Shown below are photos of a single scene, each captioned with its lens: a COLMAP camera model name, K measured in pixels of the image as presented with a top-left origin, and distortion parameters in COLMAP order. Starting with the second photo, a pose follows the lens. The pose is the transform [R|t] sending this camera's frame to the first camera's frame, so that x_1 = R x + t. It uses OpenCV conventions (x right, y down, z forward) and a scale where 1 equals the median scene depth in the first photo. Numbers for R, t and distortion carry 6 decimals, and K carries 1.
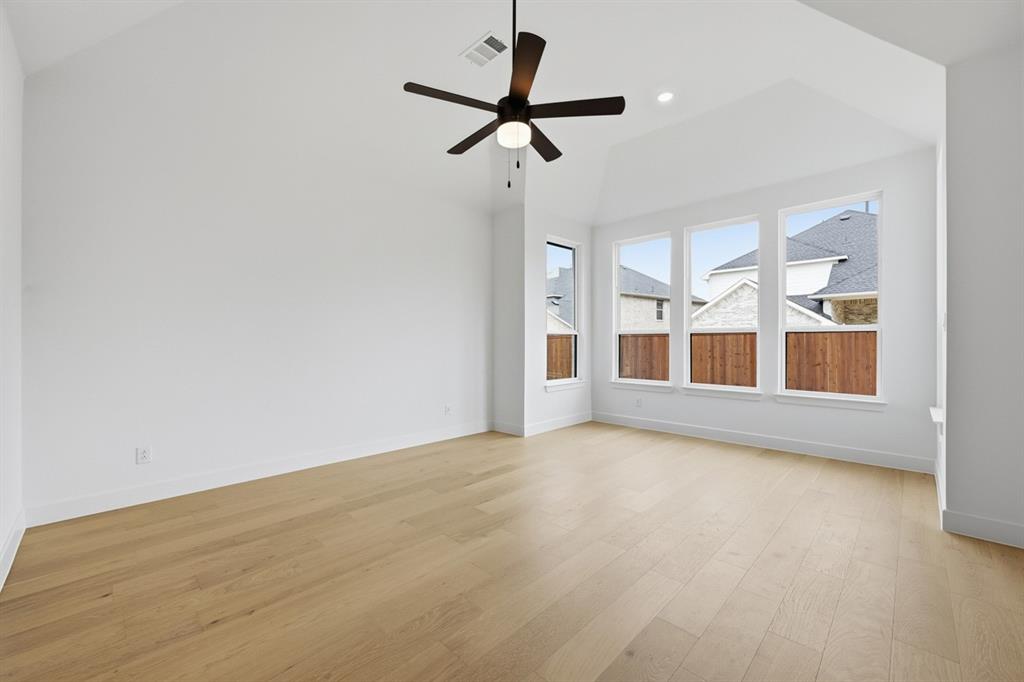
lens RADIAL K [[405.8, 0, 513.4], [0, 405.8, 341.2], [0, 0, 1]] dist [0.000502, 0.000078]
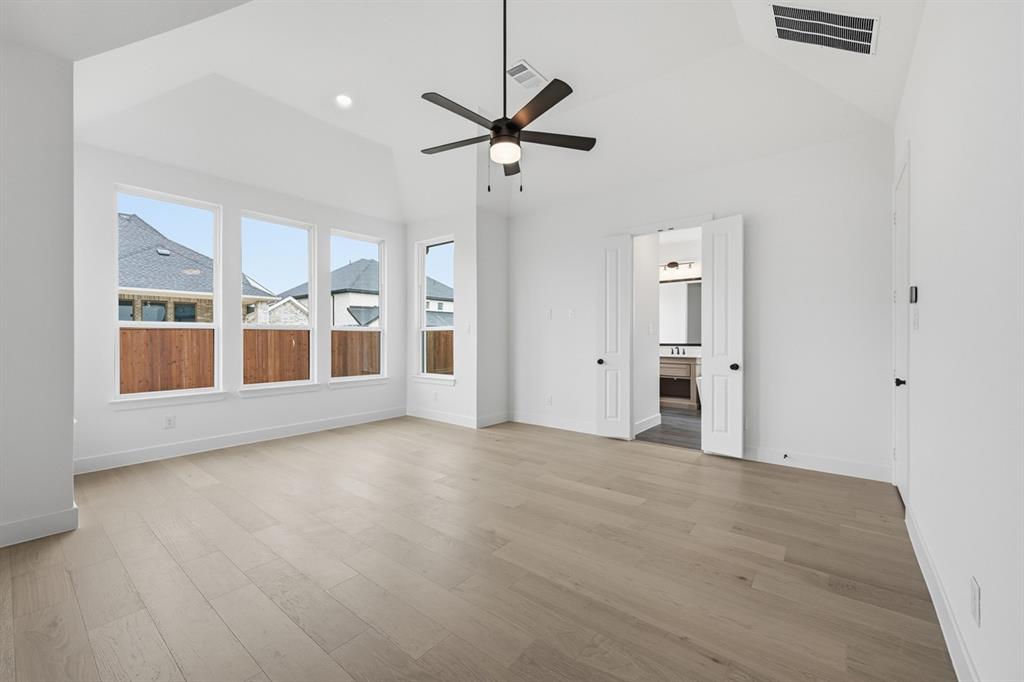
lens RADIAL K [[409.3, 0, 513.3], [0, 409.3, 339.9], [0, 0, 1]] dist [0.001002, 0.000041]
pose [[-0.099402, -0.000971, 0.995047, -0.518399], [-0.002138, 0.999997, 0.000763, 0.003187], [-0.995045, -0.002052, -0.099404, 0.503841]]
